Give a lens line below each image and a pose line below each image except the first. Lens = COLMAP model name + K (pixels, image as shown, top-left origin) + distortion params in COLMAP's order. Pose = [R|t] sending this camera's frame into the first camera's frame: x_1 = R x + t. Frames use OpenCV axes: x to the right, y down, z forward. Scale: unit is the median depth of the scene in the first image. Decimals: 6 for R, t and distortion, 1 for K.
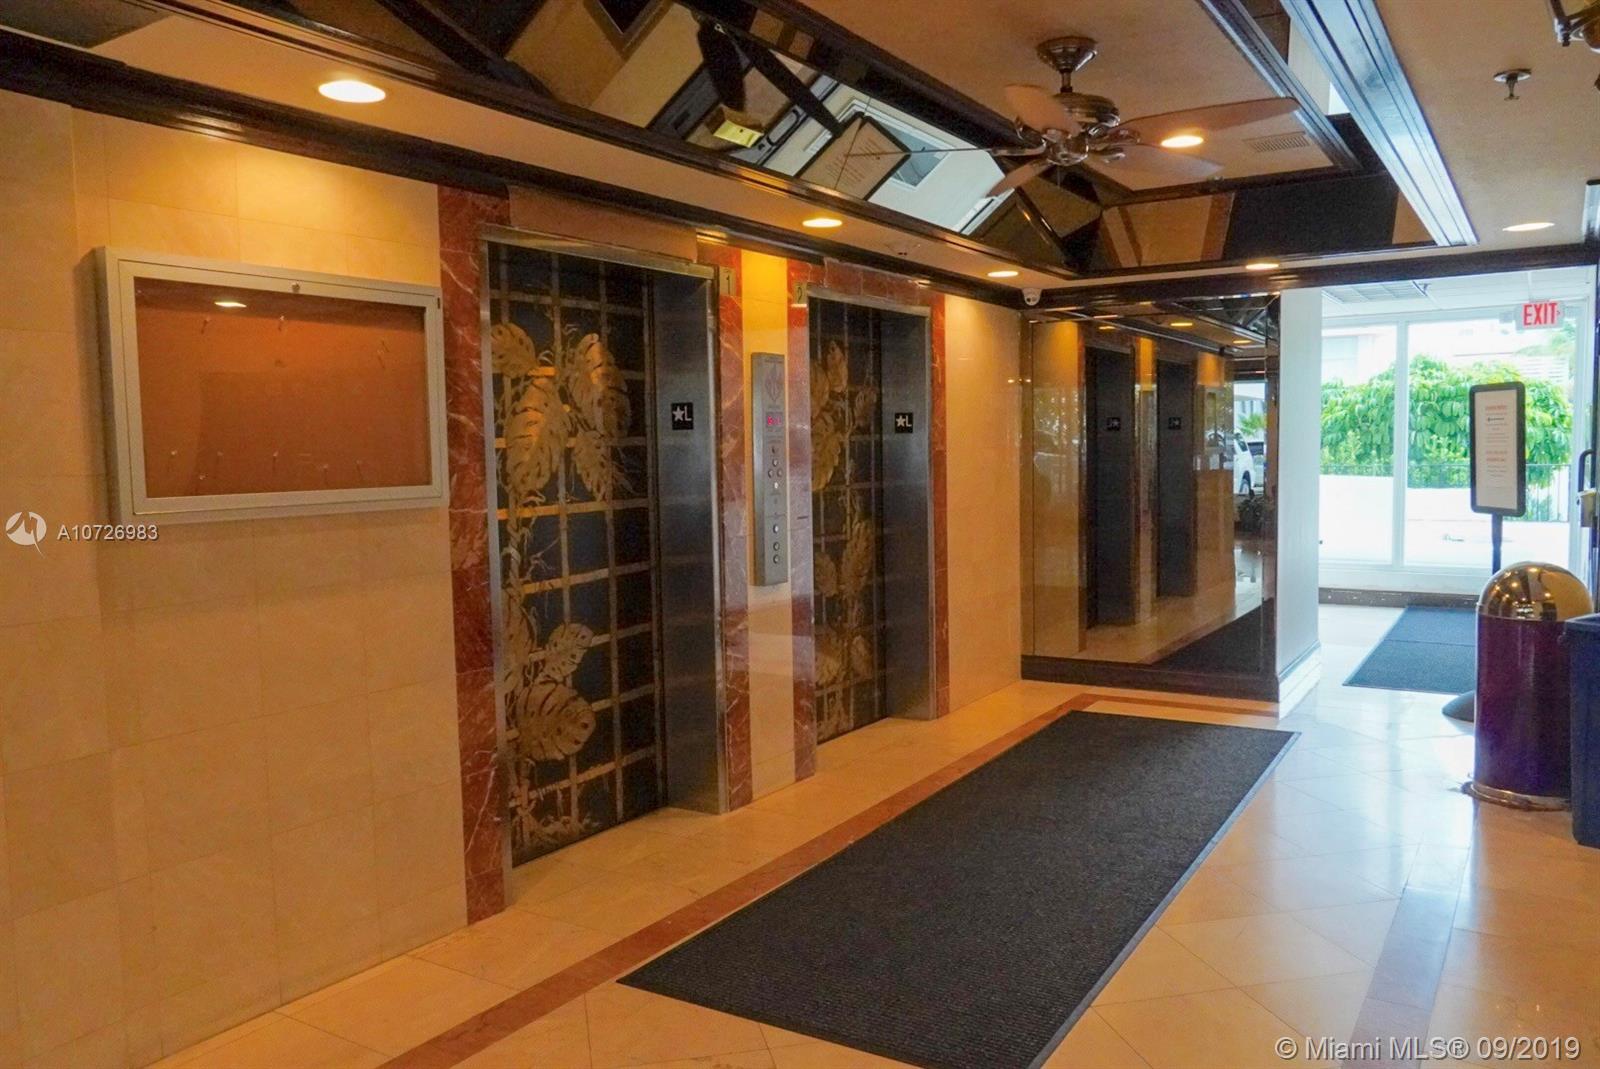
lens RADIAL K [[1210.6, 0, 799.7], [0, 1210.6, 533.4], [0, 0, 1]] dist [-0.002038, 0.000465]
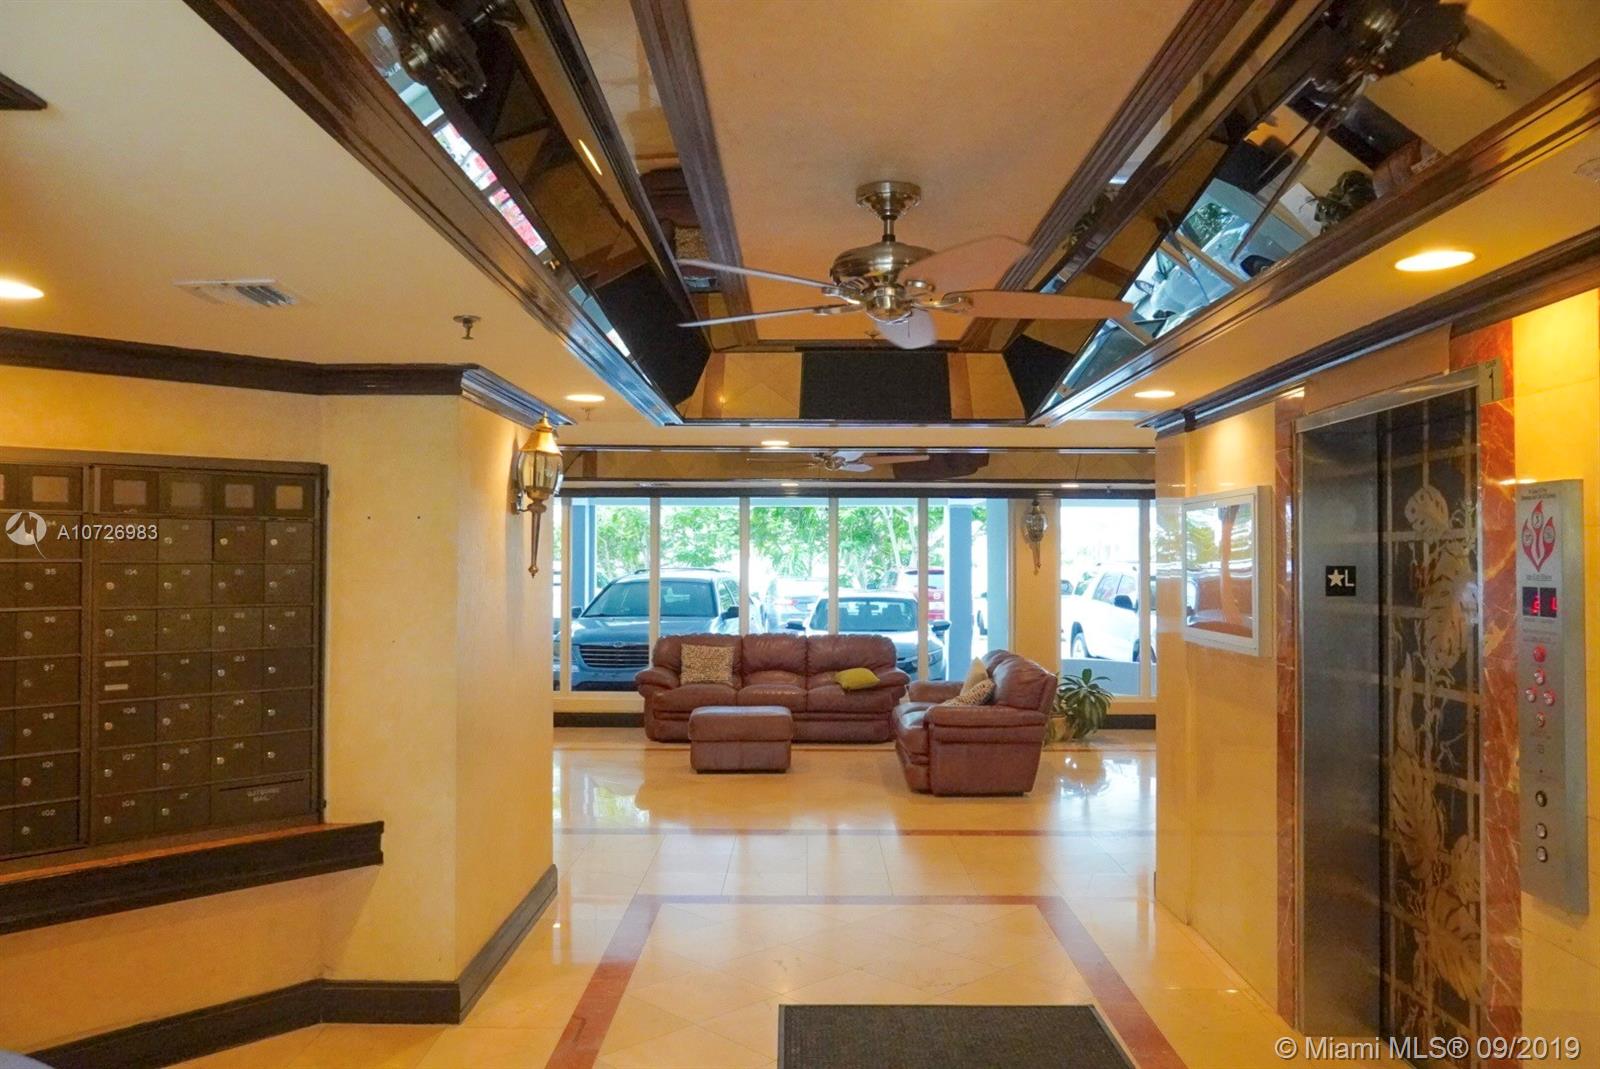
lens RADIAL K [[1210.6, 0, 800.3], [0, 1210.6, 537.5], [0, 0, 1]] dist [-0.002038, 0.000465]
pose [[-0.849161, 0.008753, -0.528062, 0.646888], [-0.023026, 0.998298, 0.053574, -0.168203], [0.527632, 0.057652, -0.847514, 1.497590]]
